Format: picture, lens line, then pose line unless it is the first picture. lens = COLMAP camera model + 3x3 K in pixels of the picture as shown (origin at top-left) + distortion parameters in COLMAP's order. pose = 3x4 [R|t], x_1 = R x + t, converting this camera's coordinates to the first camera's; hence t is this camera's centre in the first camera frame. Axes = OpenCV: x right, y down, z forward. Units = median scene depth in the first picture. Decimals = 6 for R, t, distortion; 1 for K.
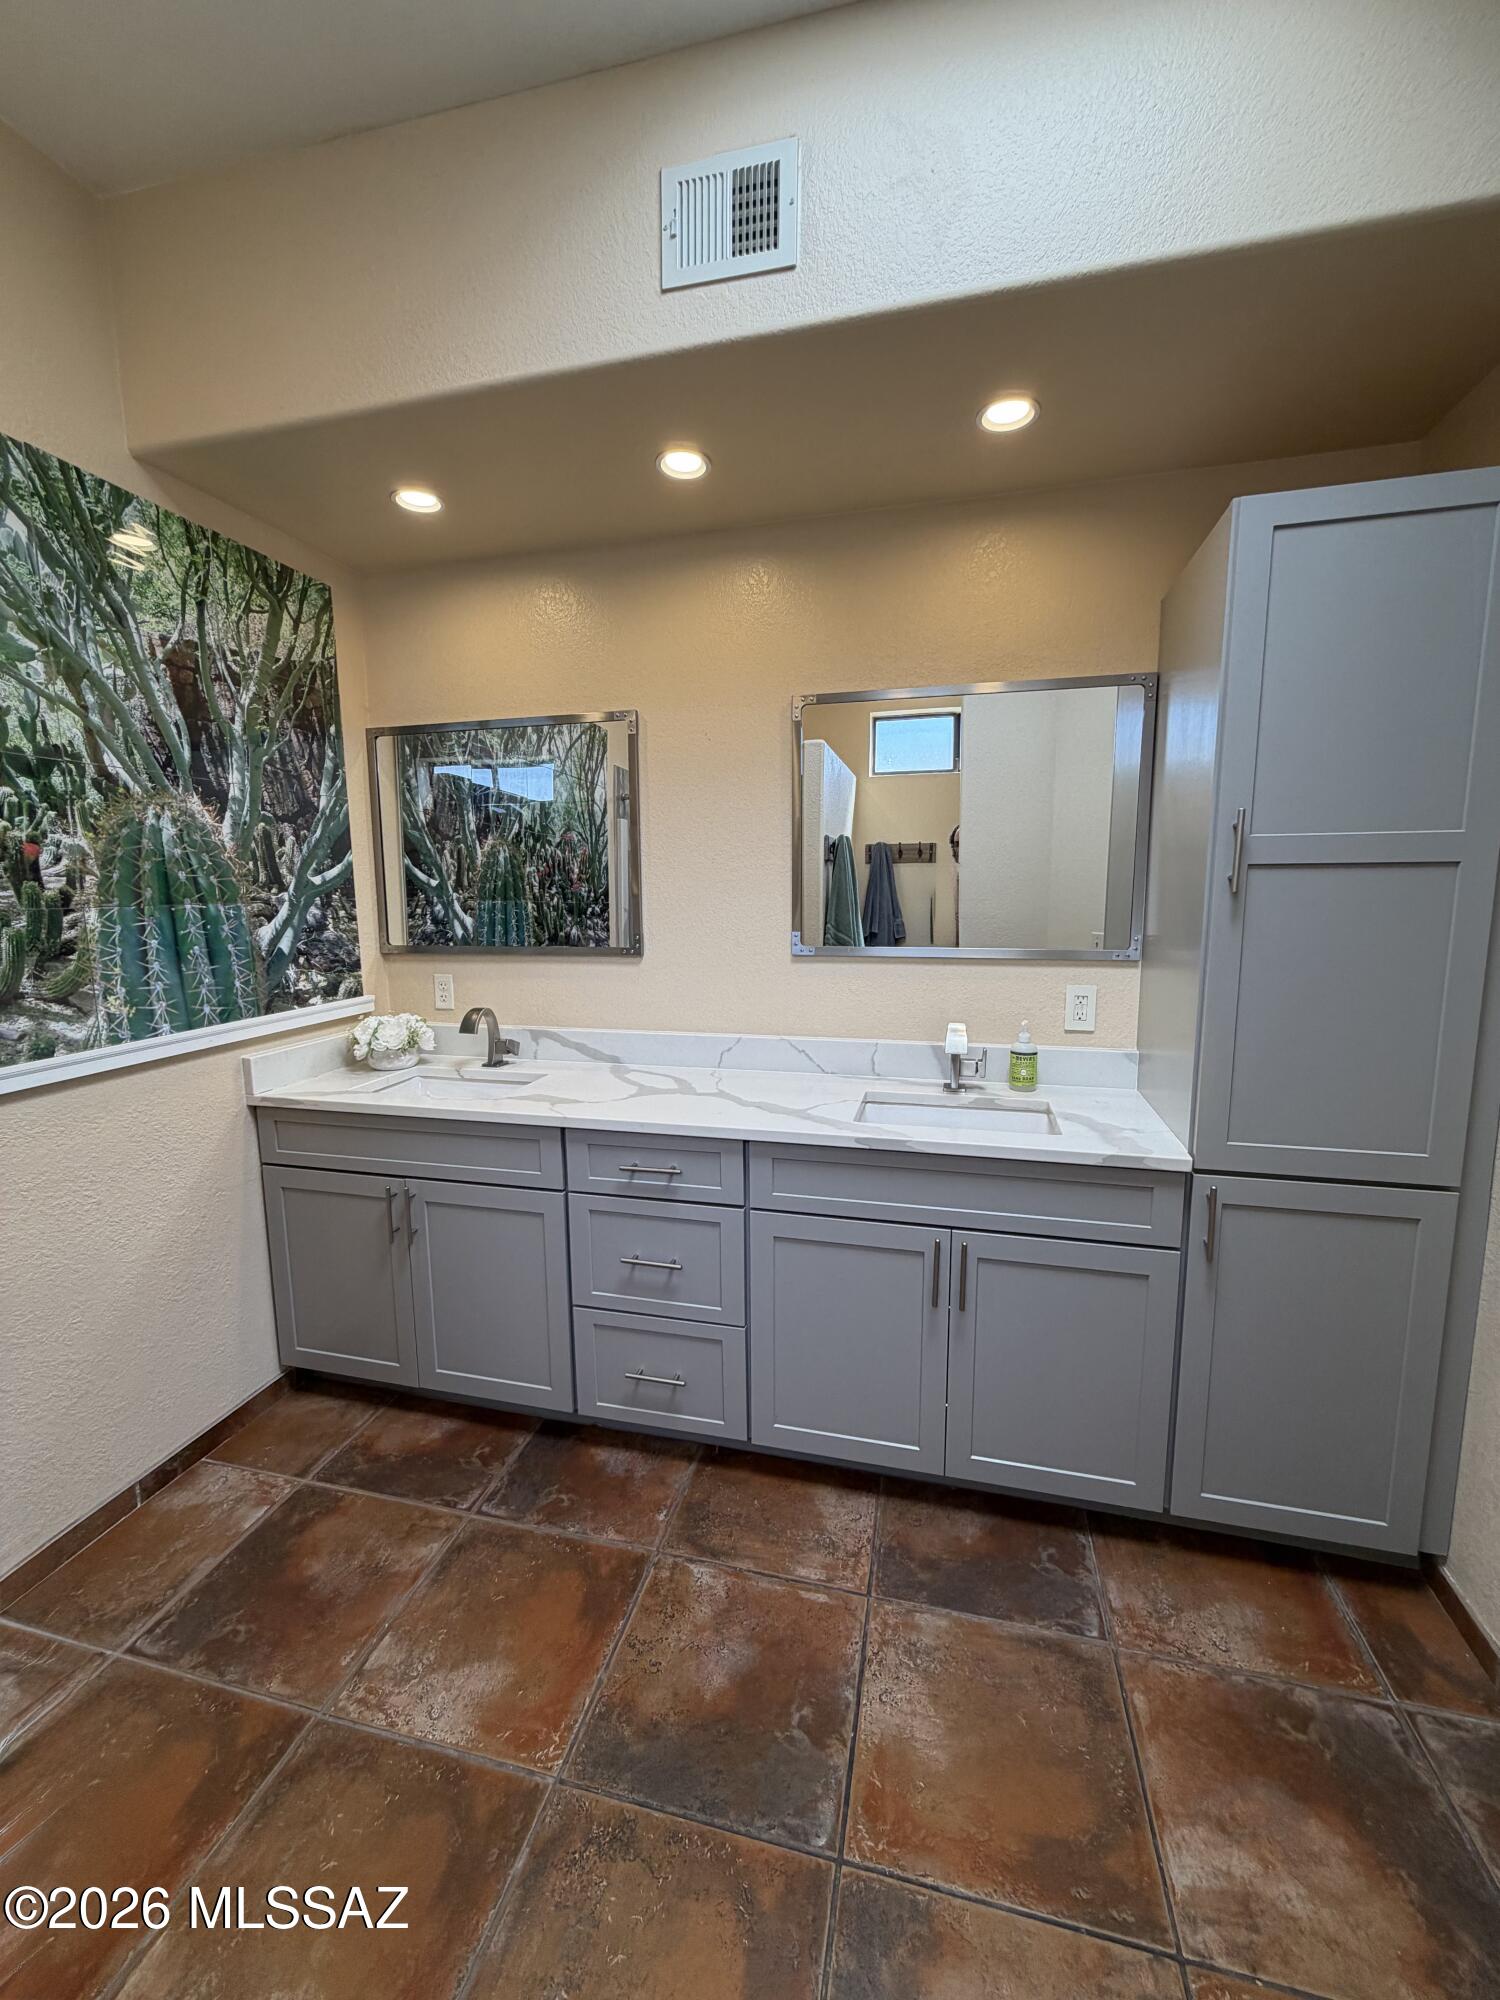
lens RADIAL K [[798.9, 0, 750.4], [0, 798.9, 994.5], [0, 0, 1]] dist [-0.000752, -0.000160]
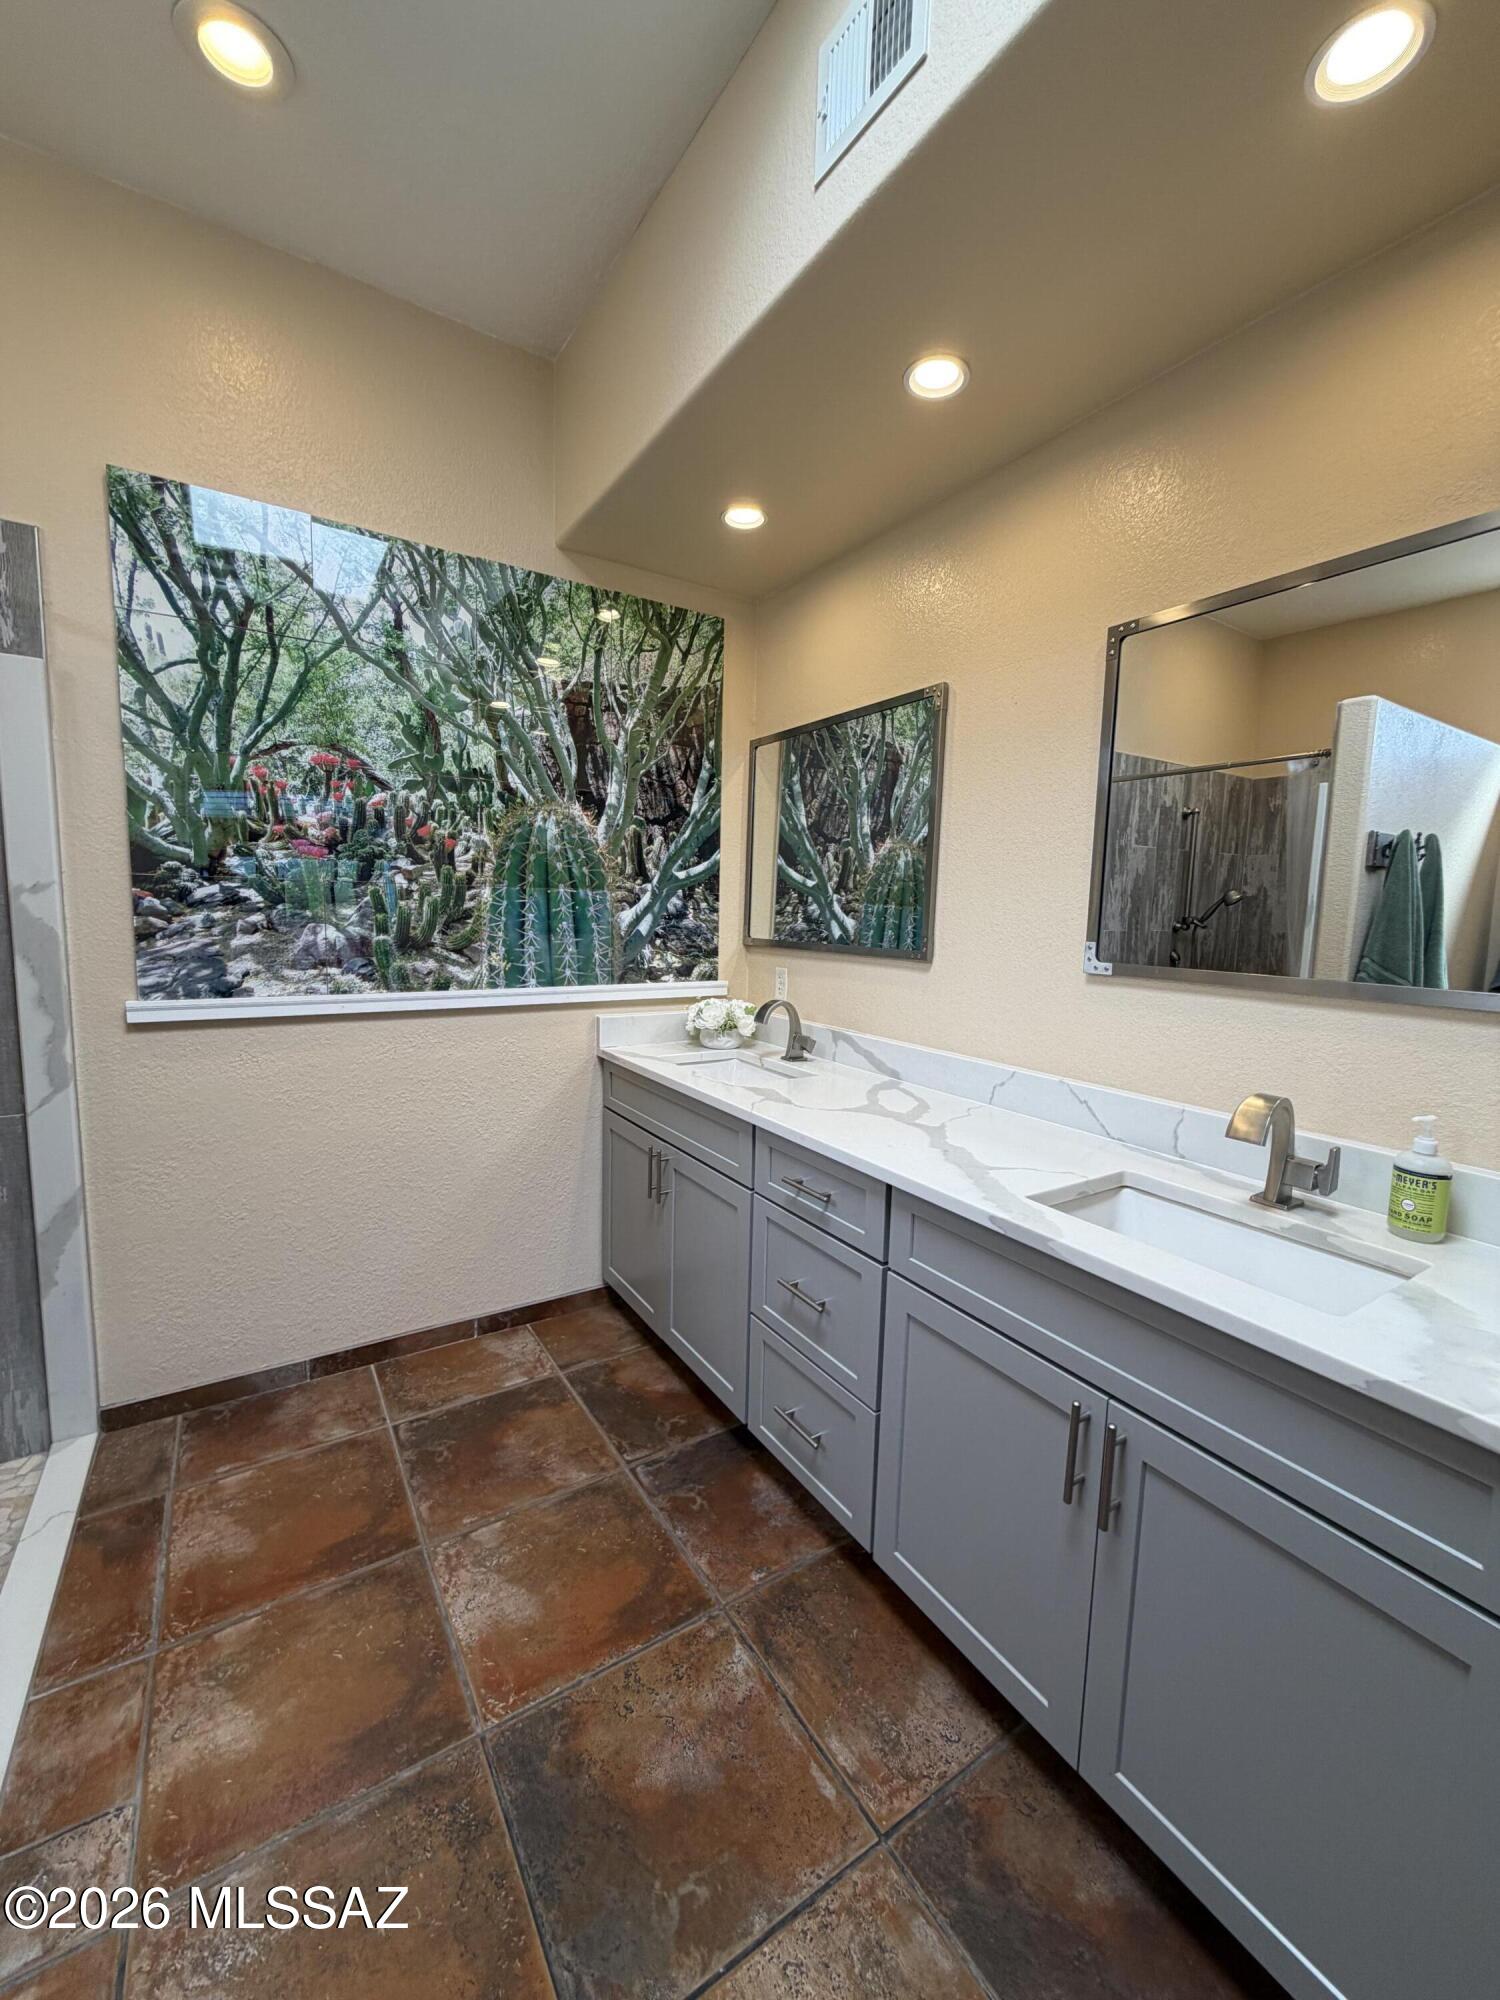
lens RADIAL K [[798.9, 0, 750.4], [0, 798.9, 994.5], [0, 0, 1]] dist [-0.000752, -0.000160]
pose [[0.728599, 0.100680, -0.677500, 0.387389], [-0.124057, 0.992176, 0.014029, -0.000355], [0.673612, 0.073827, 0.735389, 0.271802]]
